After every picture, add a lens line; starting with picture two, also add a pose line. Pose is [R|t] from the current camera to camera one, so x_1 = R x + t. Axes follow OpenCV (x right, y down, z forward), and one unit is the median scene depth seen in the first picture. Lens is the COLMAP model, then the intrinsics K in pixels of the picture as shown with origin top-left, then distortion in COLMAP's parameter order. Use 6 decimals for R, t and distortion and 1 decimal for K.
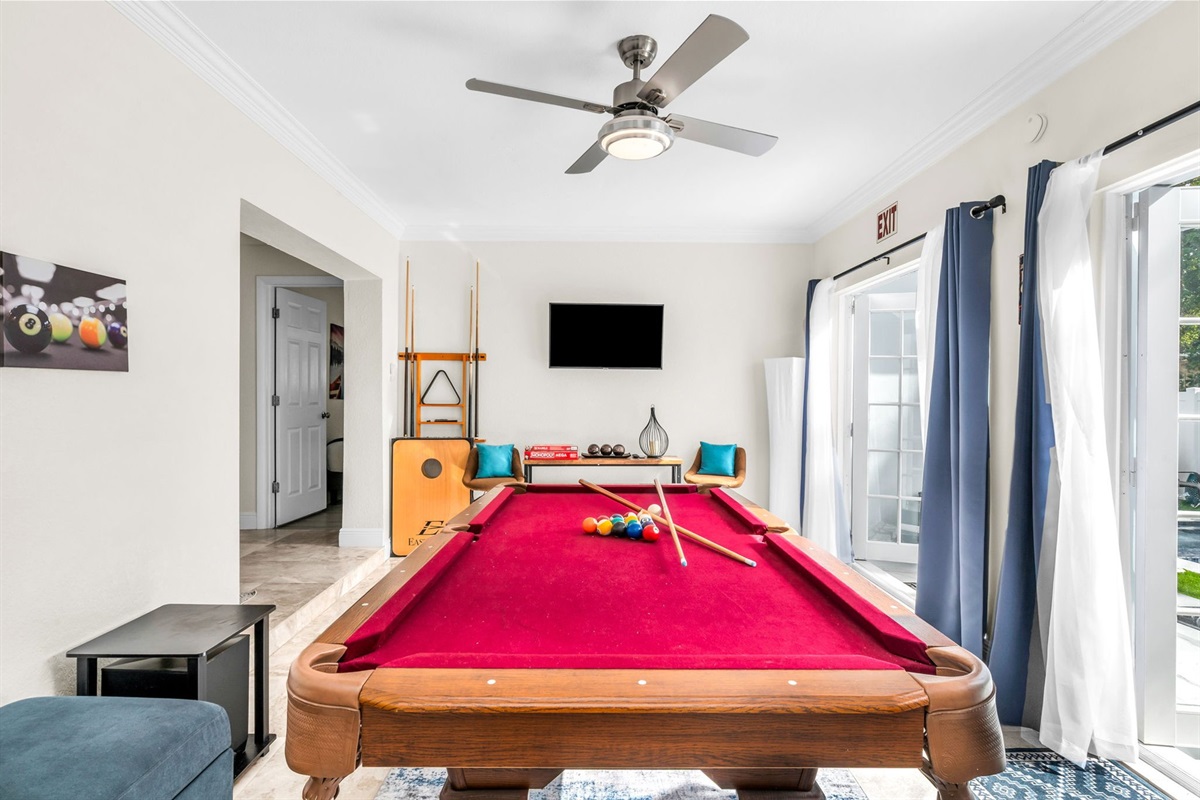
lens RADIAL K [[613.5, 0, 601.4], [0, 613.5, 401.3], [0, 0, 1]] dist [-0.000778, 0.000714]
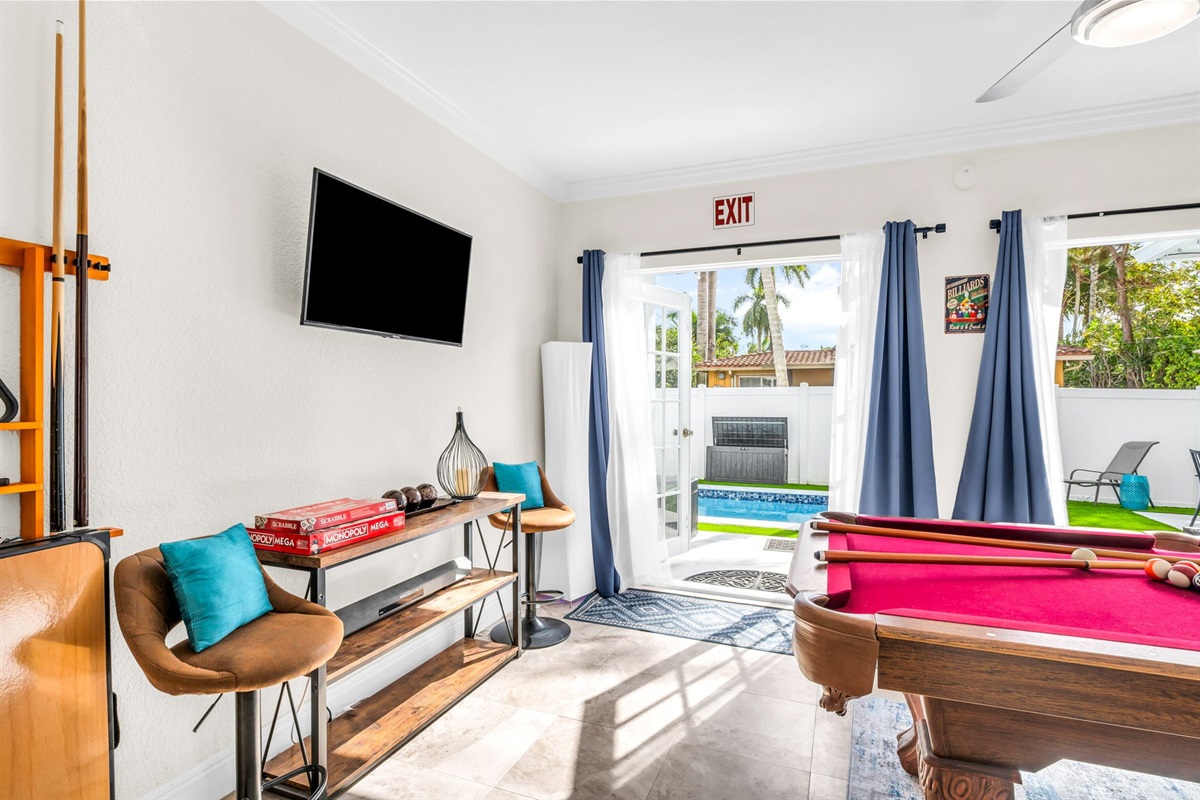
lens RADIAL K [[613.5, 0, 600.9], [0, 613.5, 399.2], [0, 0, 1]] dist [-0.000778, 0.000714]
pose [[0.375054, -0.011325, 0.926934, -0.399817], [0.007114, 0.999931, 0.009338, -0.005966], [-0.926976, 0.003091, 0.375108, 0.661277]]
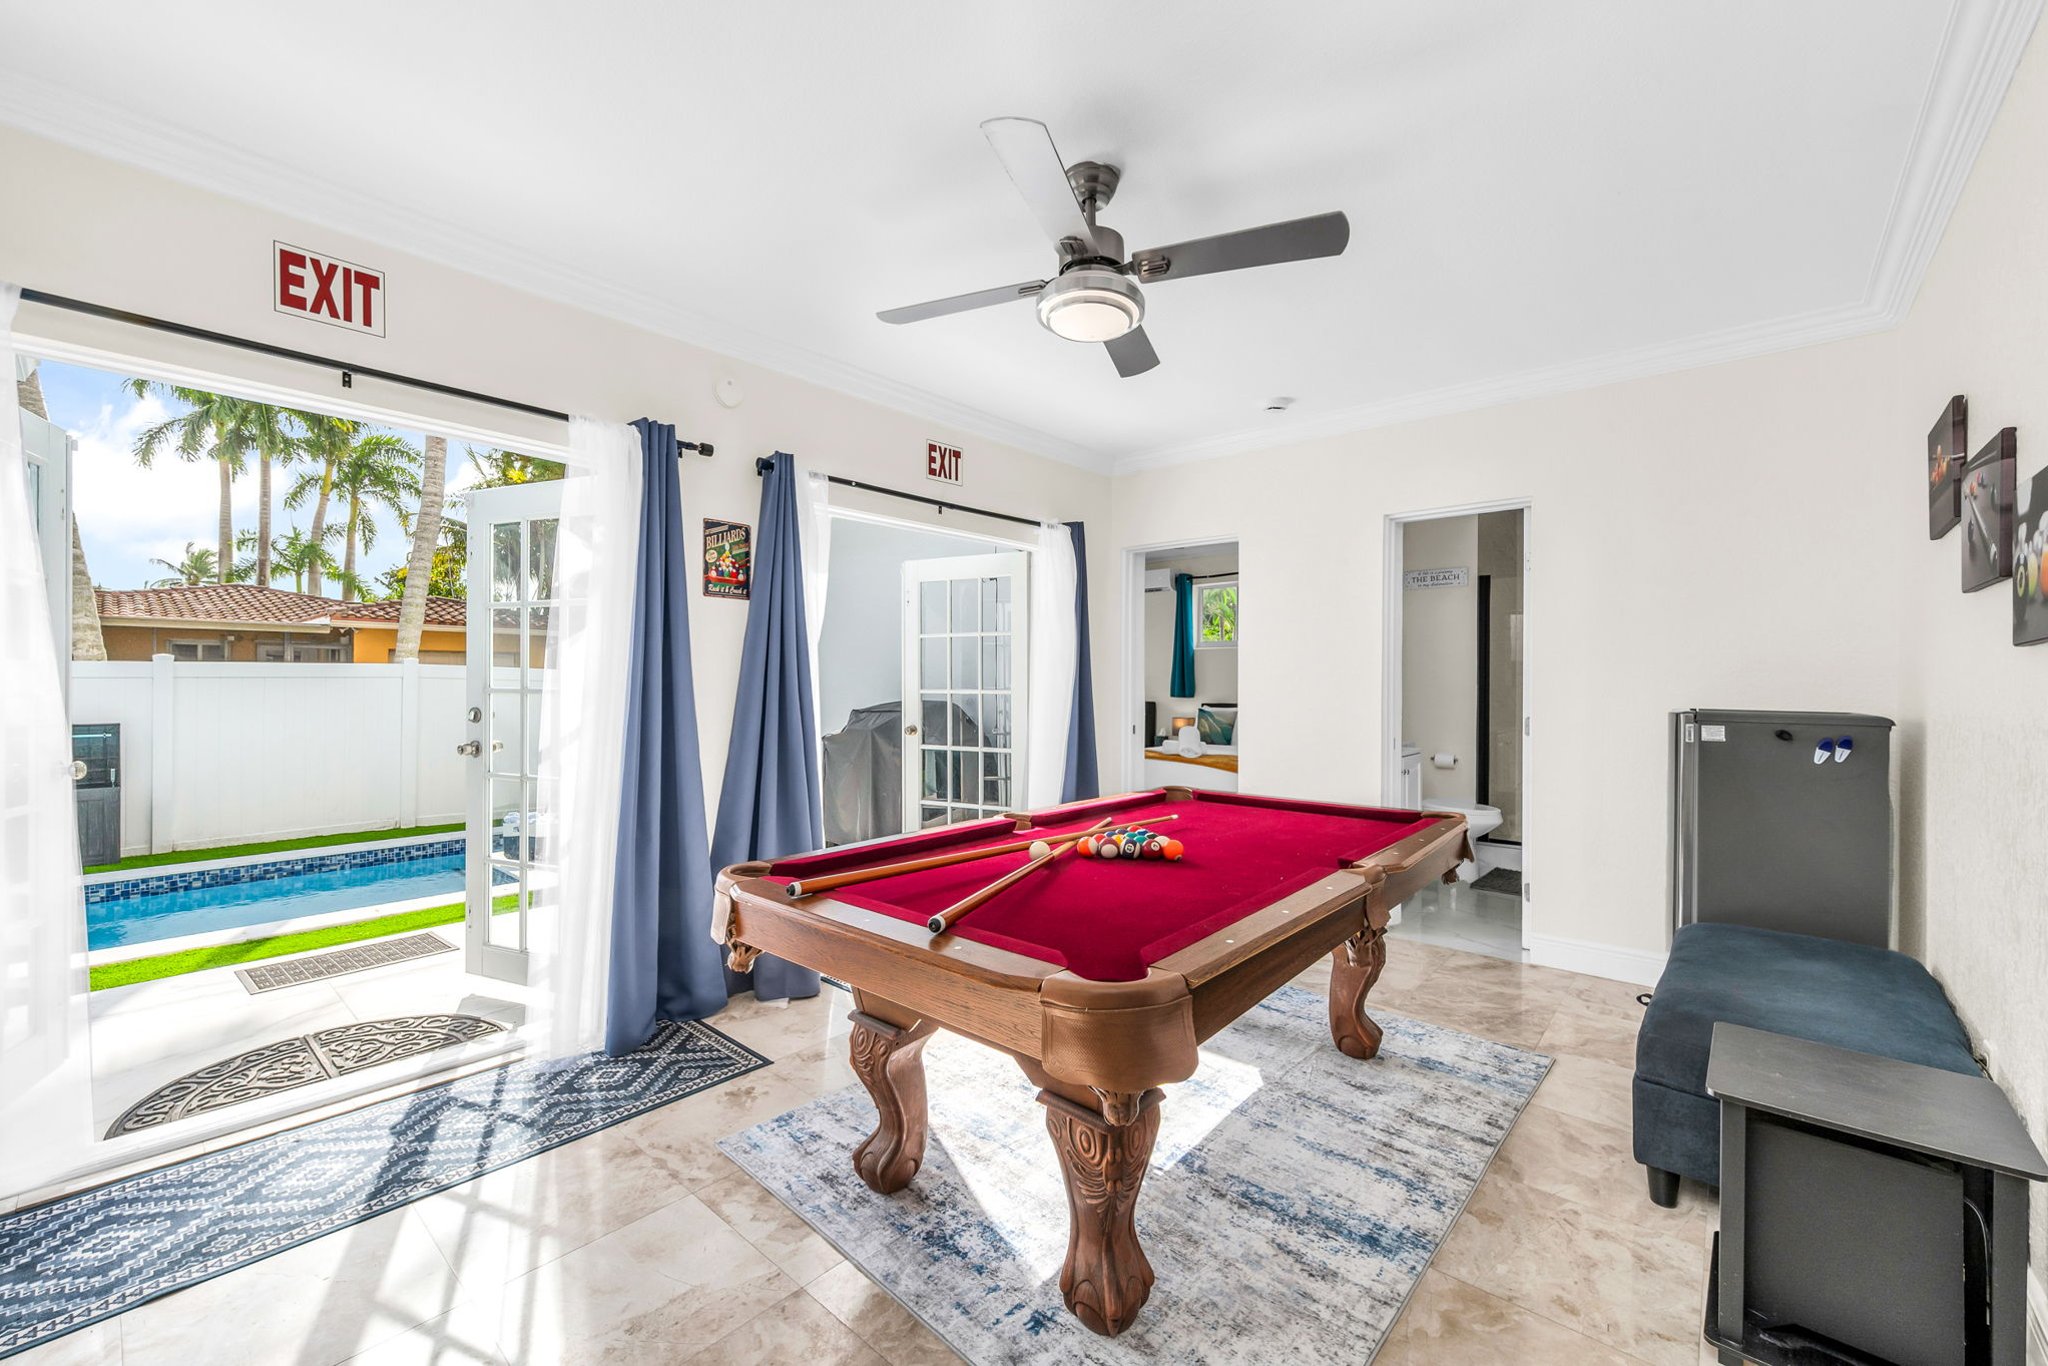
lens RADIAL K [[813.8, 0, 1029.2], [0, 813.8, 681.0], [0, 0, 1]] dist [0.002732, 0.000448]
pose [[-0.749398, -0.007616, 0.662076, -0.258975], [-0.004723, 0.999970, 0.006157, -0.005822], [-0.662103, 0.001487, -0.749411, 0.881803]]
